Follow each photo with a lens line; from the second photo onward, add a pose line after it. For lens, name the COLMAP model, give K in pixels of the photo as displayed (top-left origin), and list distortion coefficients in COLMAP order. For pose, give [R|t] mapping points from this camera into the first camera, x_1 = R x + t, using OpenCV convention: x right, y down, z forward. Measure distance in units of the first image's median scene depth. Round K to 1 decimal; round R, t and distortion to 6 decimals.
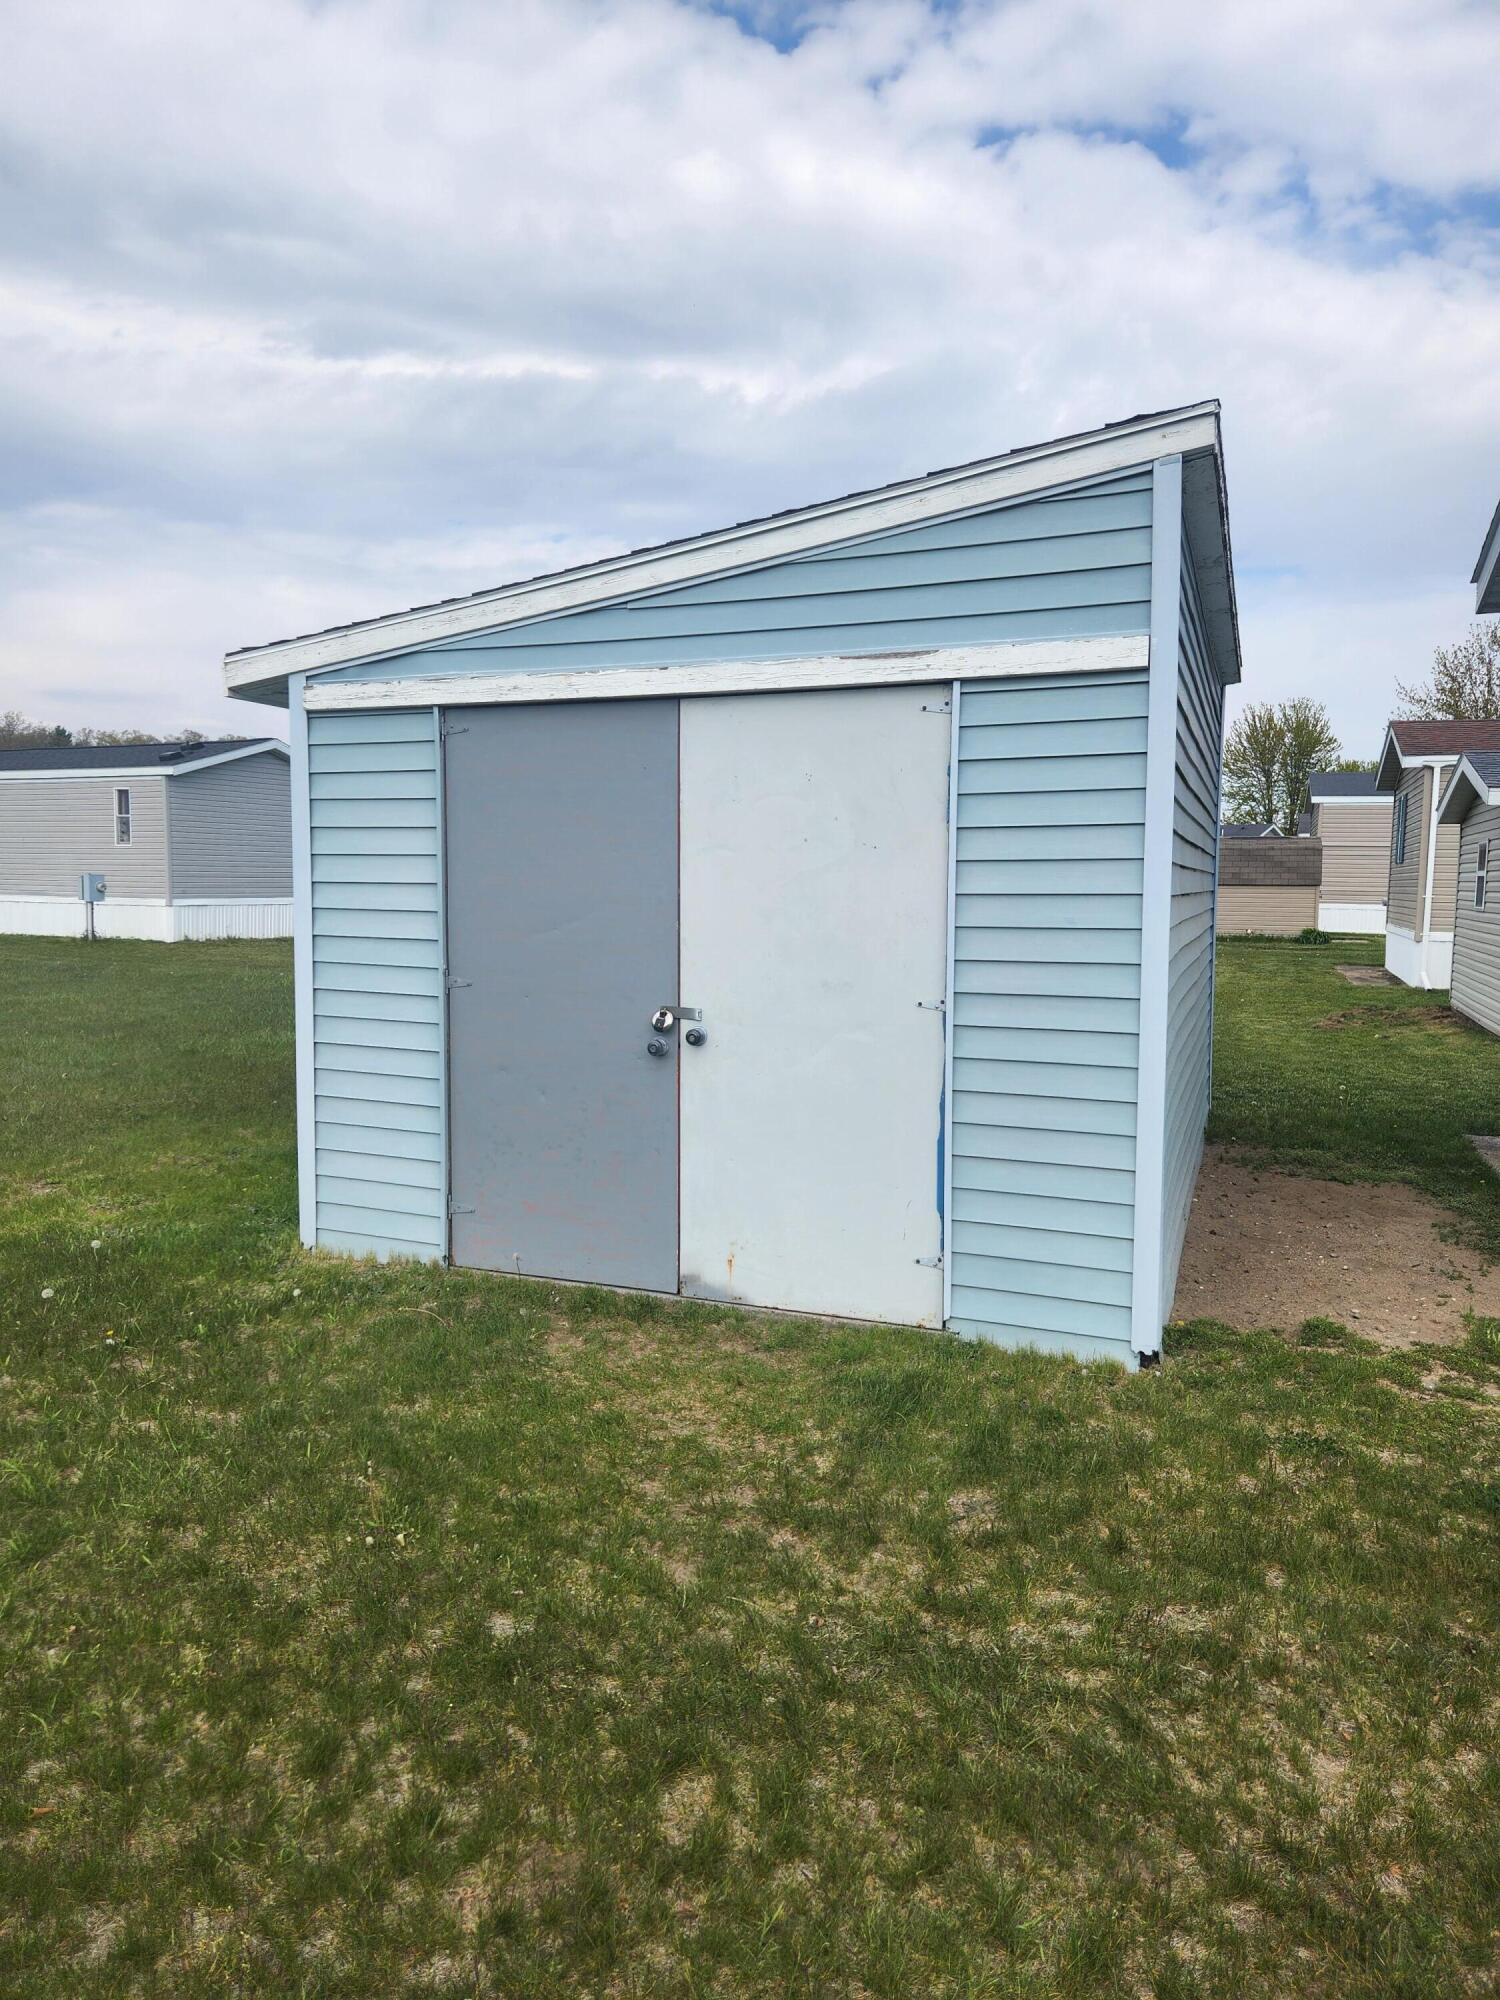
lens RADIAL K [[1331.4, 0, 743.5], [0, 1331.4, 997.2], [0, 0, 1]] dist [0.068138, -0.042017]
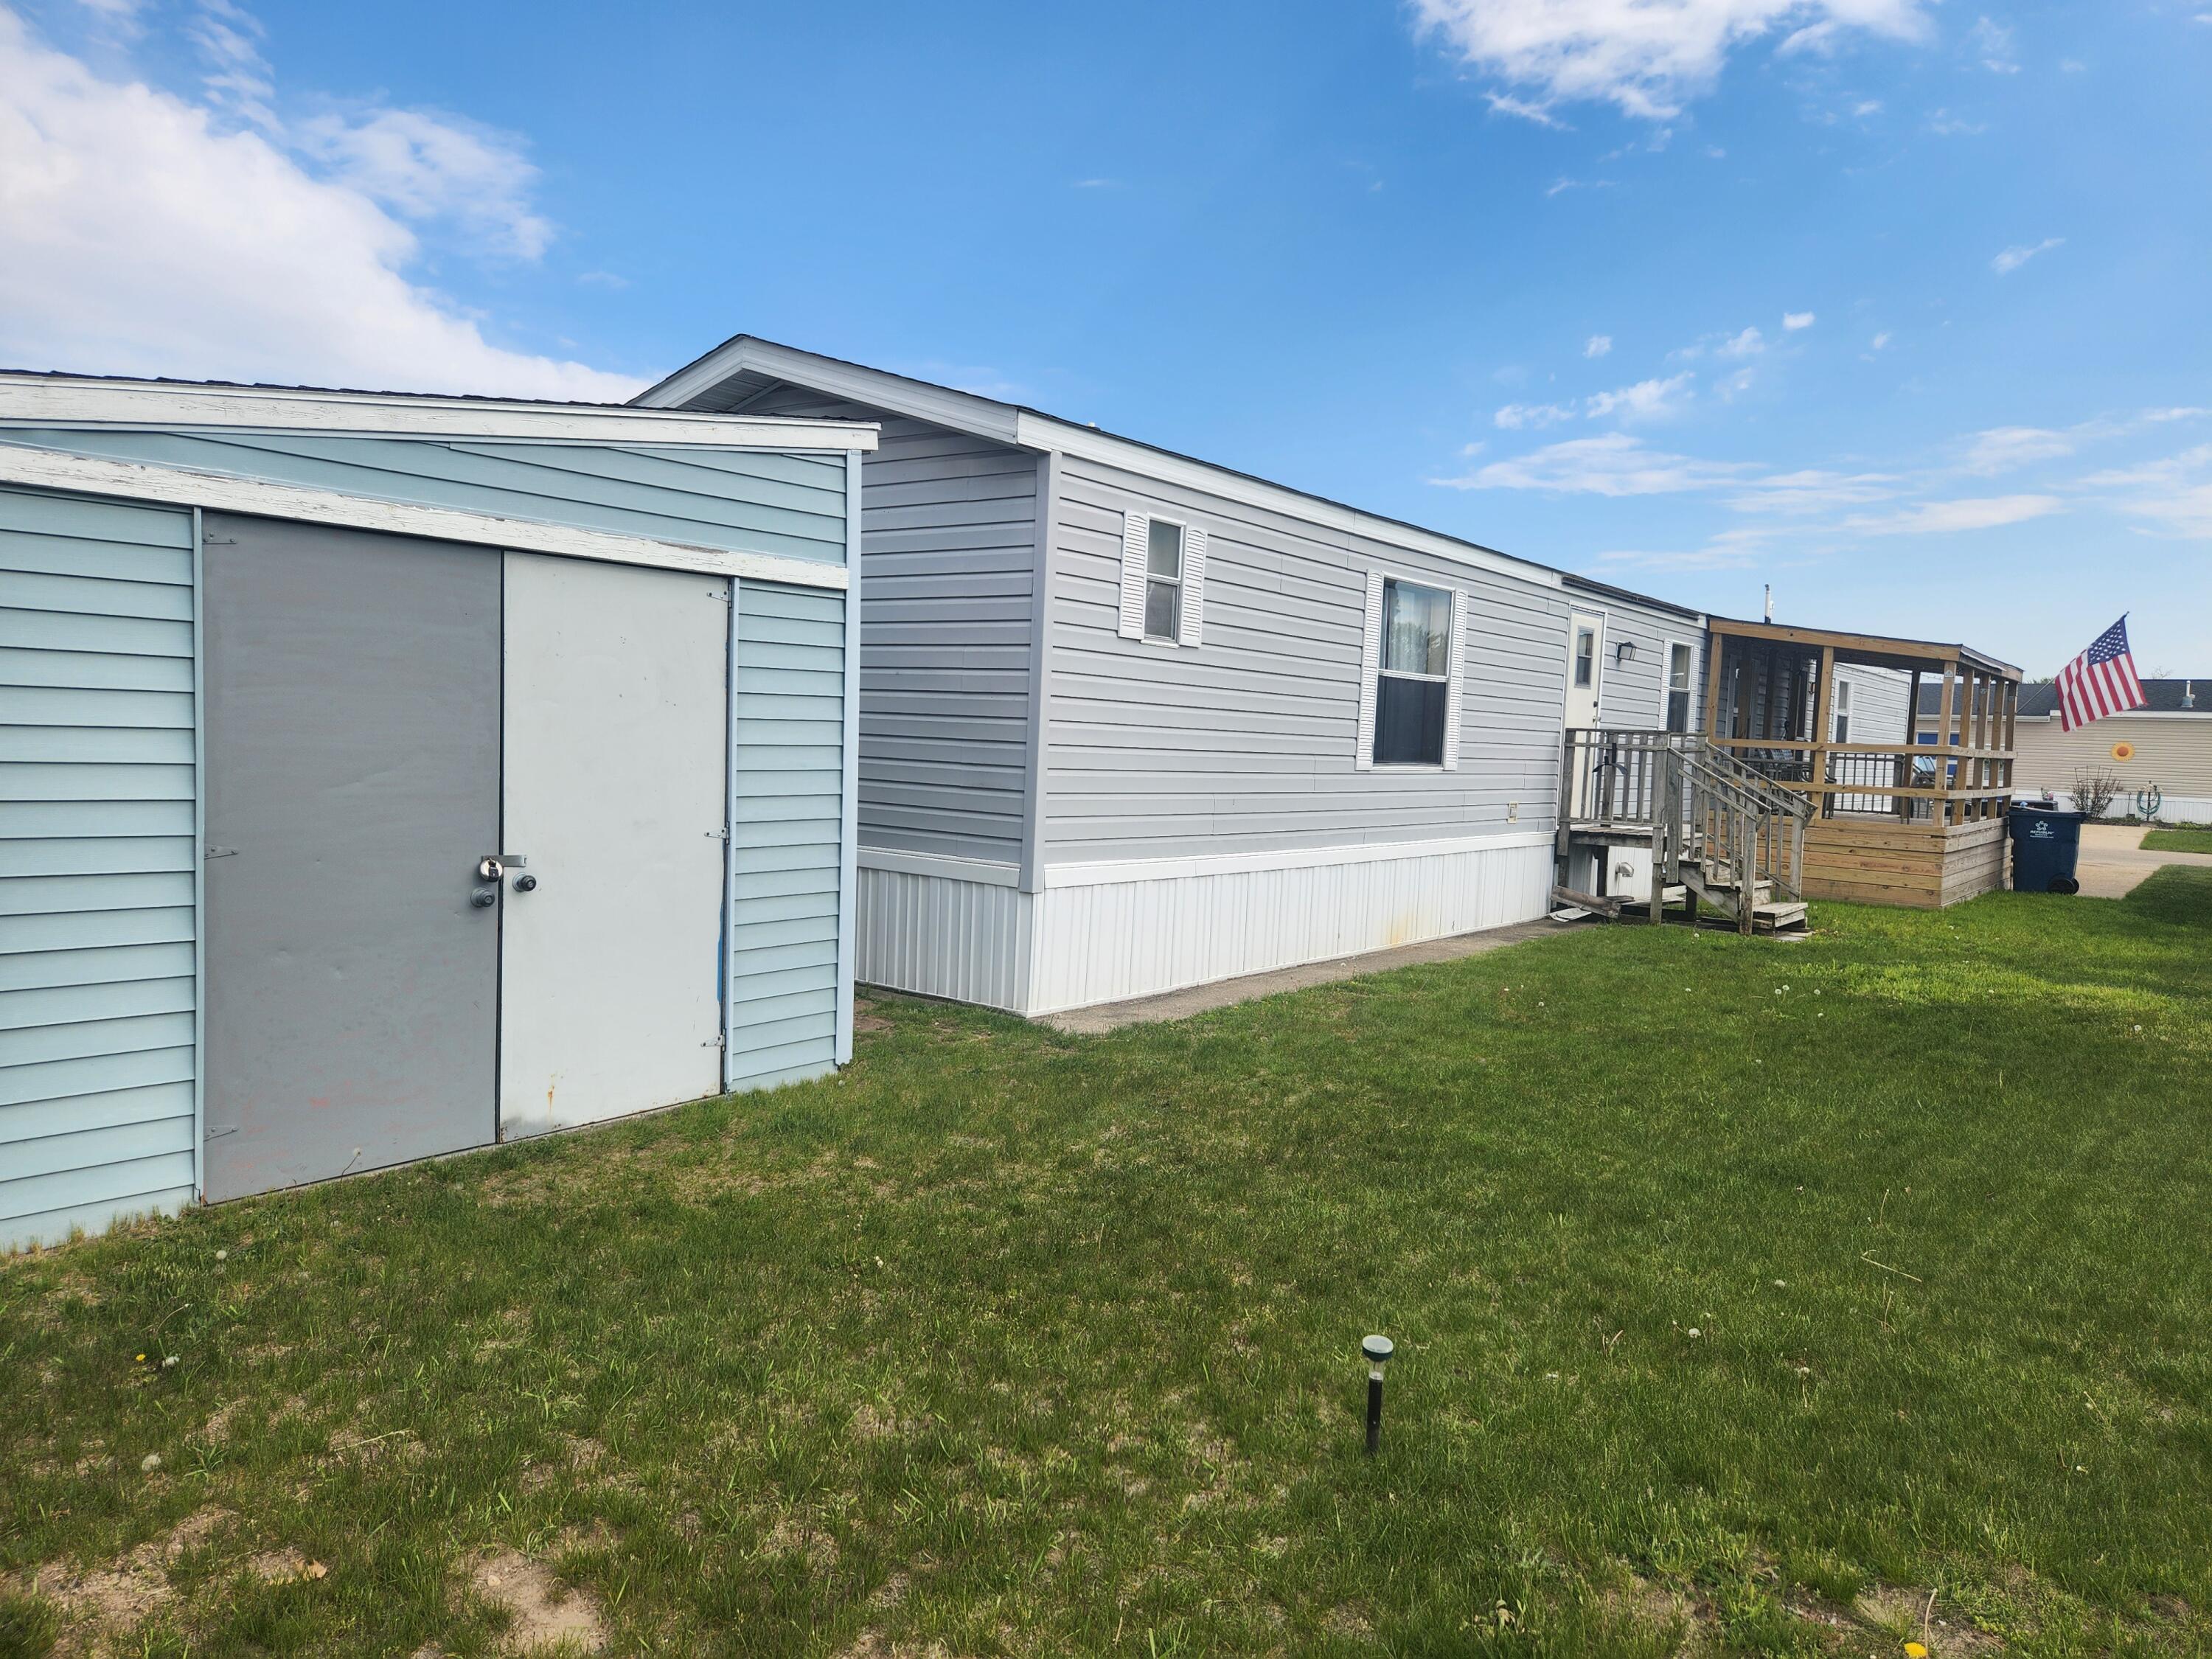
lens RADIAL K [[1472.5, 0, 1105.7], [0, 1472.5, 830.6], [0, 0, 1]] dist [0.068138, -0.042017]
pose [[0.269189, -0.067500, 0.960719, -1.035933], [0.049421, 0.997195, 0.056215, -0.053594], [-0.961819, 0.032347, 0.271770, 0.265768]]
